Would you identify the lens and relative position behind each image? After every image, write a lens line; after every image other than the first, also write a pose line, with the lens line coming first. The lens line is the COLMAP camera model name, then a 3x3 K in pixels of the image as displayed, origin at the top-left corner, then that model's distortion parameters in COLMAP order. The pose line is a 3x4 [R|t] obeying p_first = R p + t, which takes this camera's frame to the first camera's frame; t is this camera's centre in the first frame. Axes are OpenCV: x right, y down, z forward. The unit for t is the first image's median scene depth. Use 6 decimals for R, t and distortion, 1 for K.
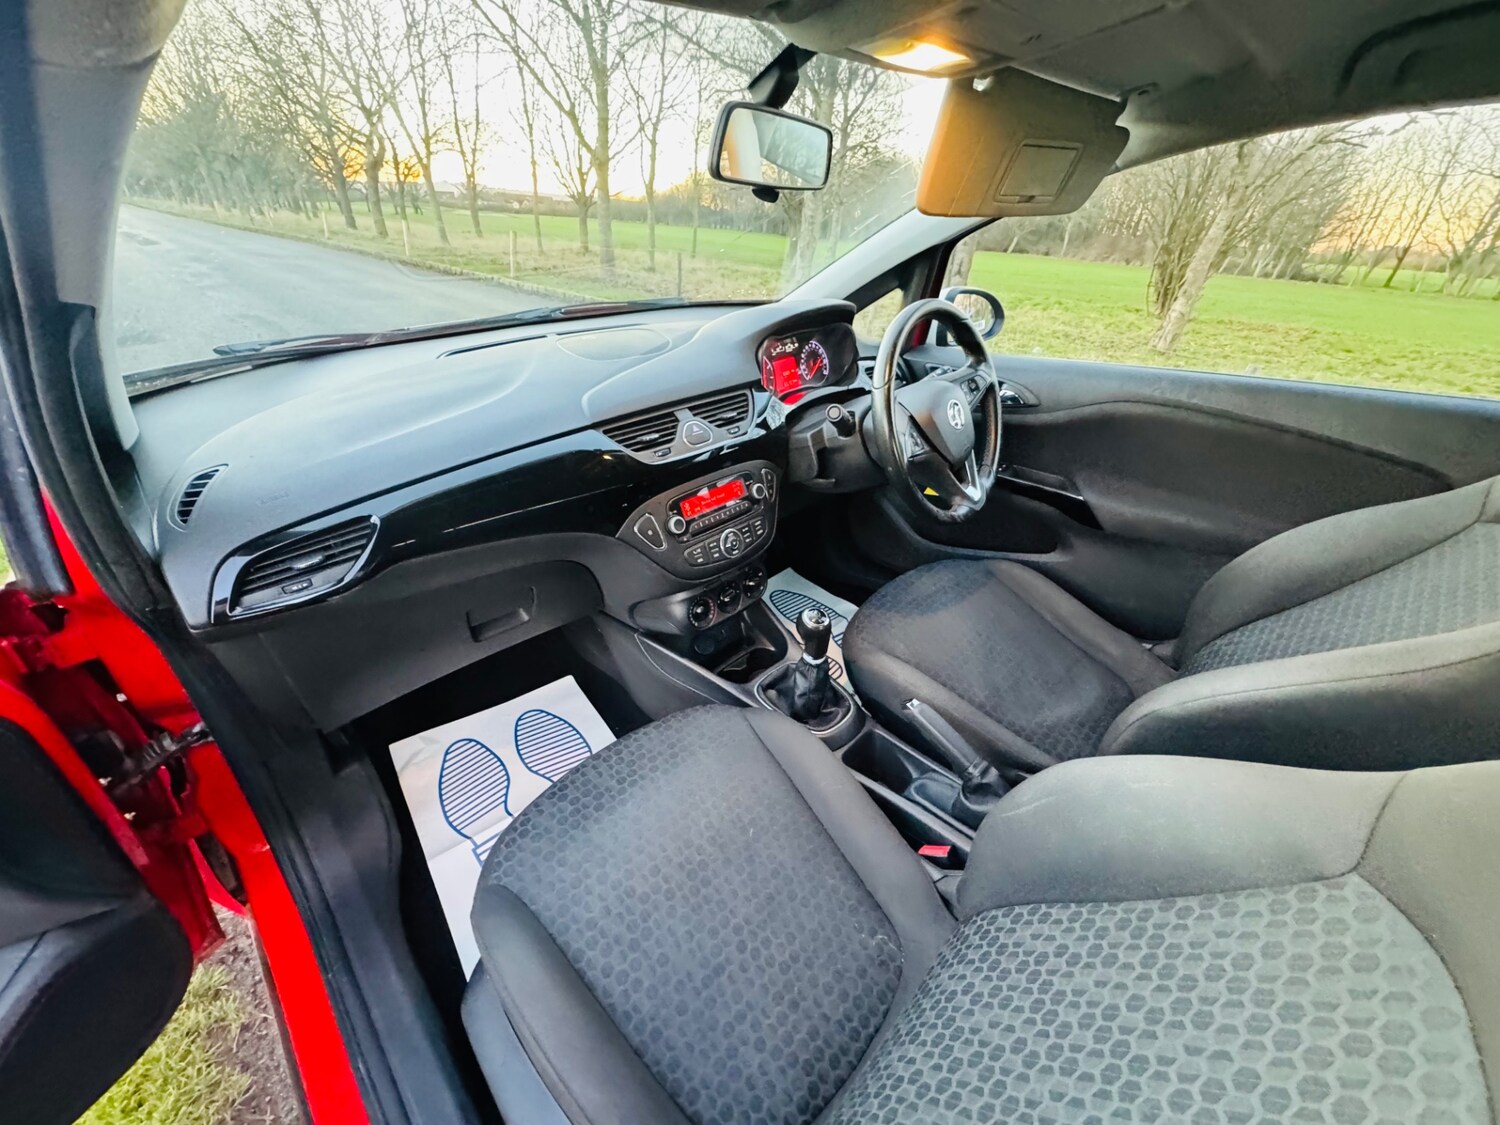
lens RADIAL K [[595.8, 0, 757.9], [0, 595.8, 554.2], [0, 0, 1]] dist [-0.002370, -0.000357]
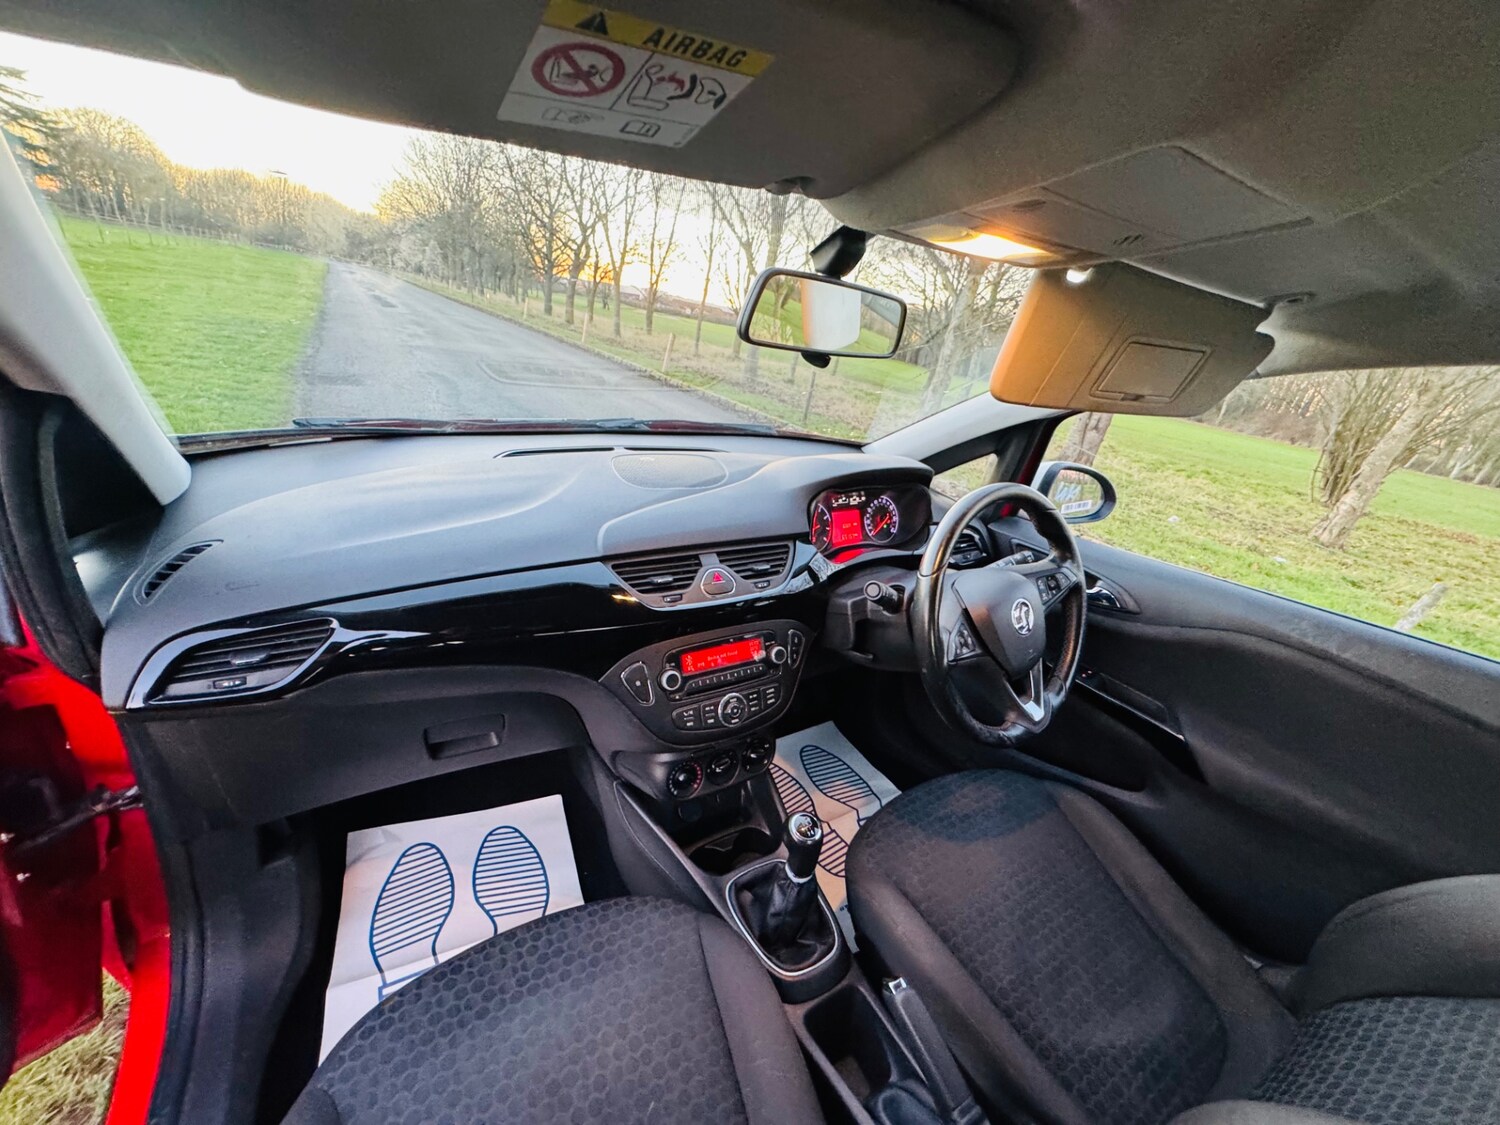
lens RADIAL K [[595.8, 0, 757.9], [0, 595.8, 554.2], [0, 0, 1]] dist [-0.002370, -0.000357]
pose [[0.967259, 0.185005, -0.173731, 0.081748], [-0.211386, 0.966118, -0.148093, -0.094473], [0.140447, 0.179969, 0.973594, 0.089896]]
